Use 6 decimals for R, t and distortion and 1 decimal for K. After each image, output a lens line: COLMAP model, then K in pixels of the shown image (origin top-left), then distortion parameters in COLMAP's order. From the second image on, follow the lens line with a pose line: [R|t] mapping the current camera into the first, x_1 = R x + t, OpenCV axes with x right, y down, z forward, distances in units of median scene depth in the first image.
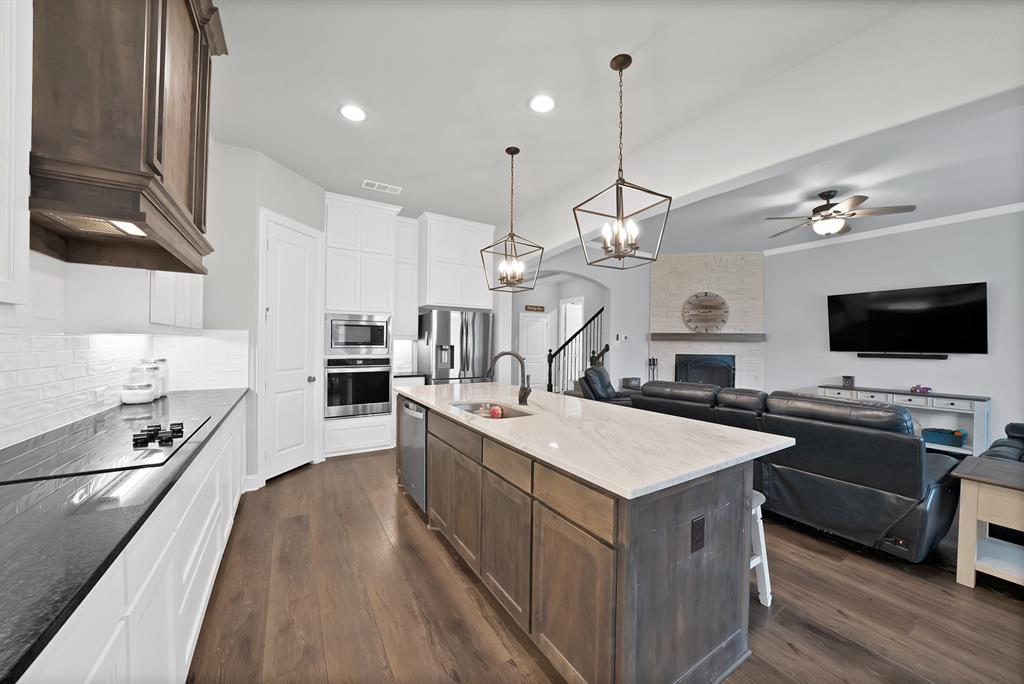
lens RADIAL K [[361.3, 0, 516.7], [0, 361.3, 346.4], [0, 0, 1]] dist [-0.027286, 0.000149]
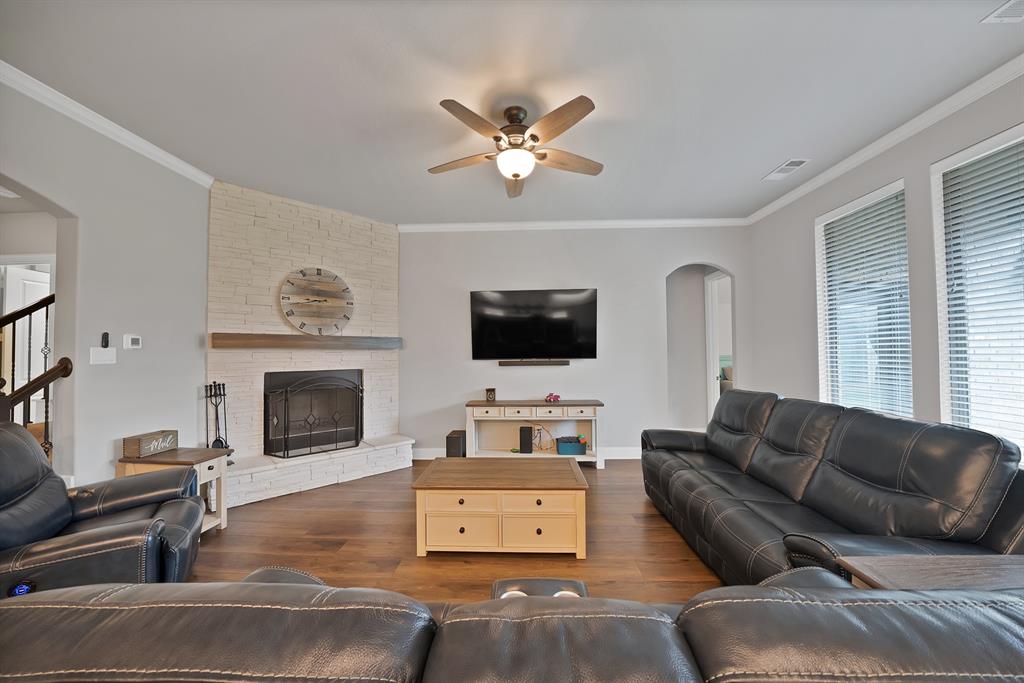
lens RADIAL K [[367.5, 0, 507.3], [0, 367.5, 344.3], [0, 0, 1]] dist [-0.019269, 0.000127]
pose [[0.572118, 0.003599, 0.820163, 0.238189], [0.020156, 0.999627, -0.018447, -0.004589], [-0.819923, 0.027085, 0.571832, 0.452817]]
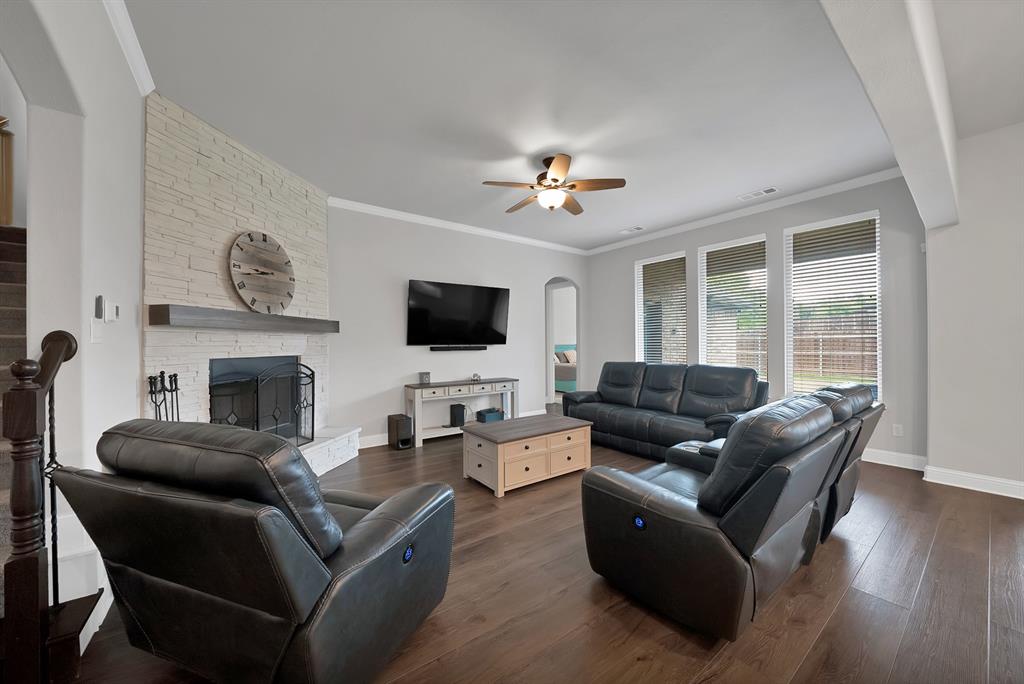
lens RADIAL K [[368.0, 0, 513.9], [0, 368.0, 345.1], [0, 0, 1]] dist [-0.029950, 0.005025]
pose [[-0.059800, -0.013431, 0.998120, -0.009720], [0.013358, 0.999809, 0.014254, 0.004156], [-0.998121, 0.014185, -0.059610, 0.808600]]
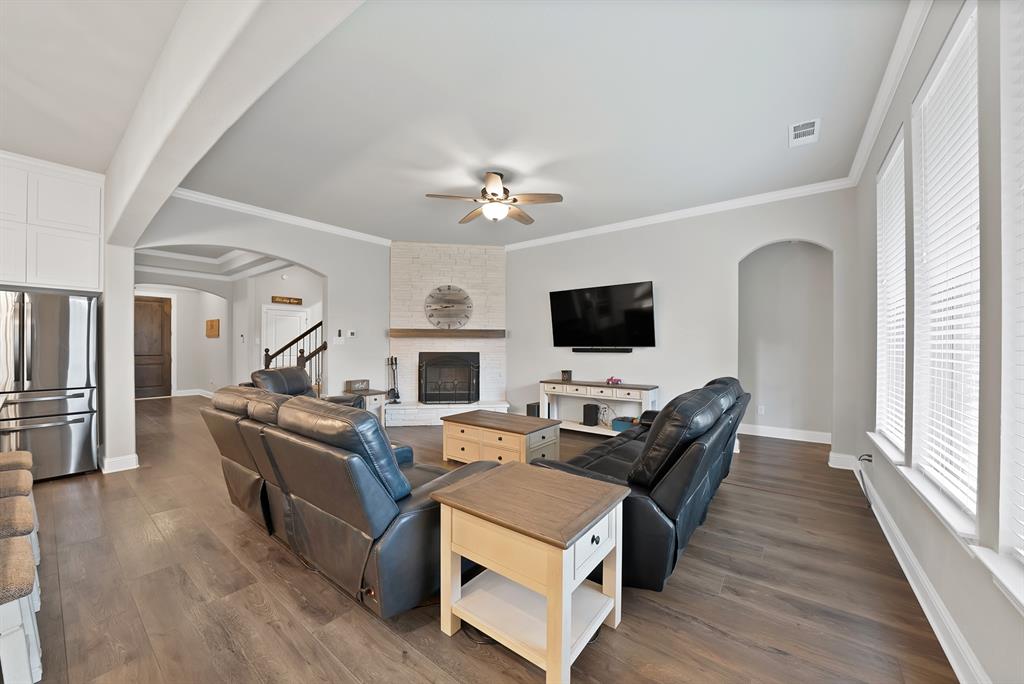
lens RADIAL K [[365.1, 0, 516.6], [0, 365.1, 346.1], [0, 0, 1]] dist [-0.022728, 0.000050]
pose [[0.932730, -0.010015, 0.360437, 0.413568], [0.011533, 0.999931, -0.002060, 0.013338], [-0.360392, 0.006079, 0.932781, 0.057473]]
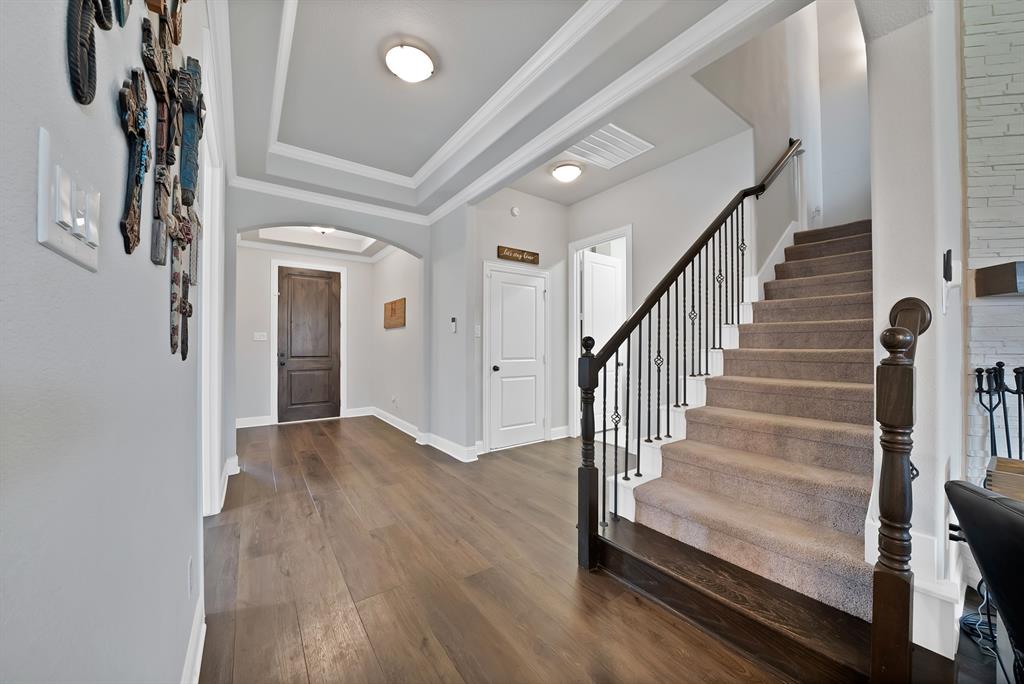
lens RADIAL K [[367.5, 0, 507.3], [0, 367.5, 344.8], [0, 0, 1]] dist [-0.019269, 0.000127]
pose [[0.999087, -0.012280, 0.040913, 0.028547], [0.012897, 0.999807, -0.014850, 0.021449], [-0.040723, 0.015364, 0.999052, 0.932969]]
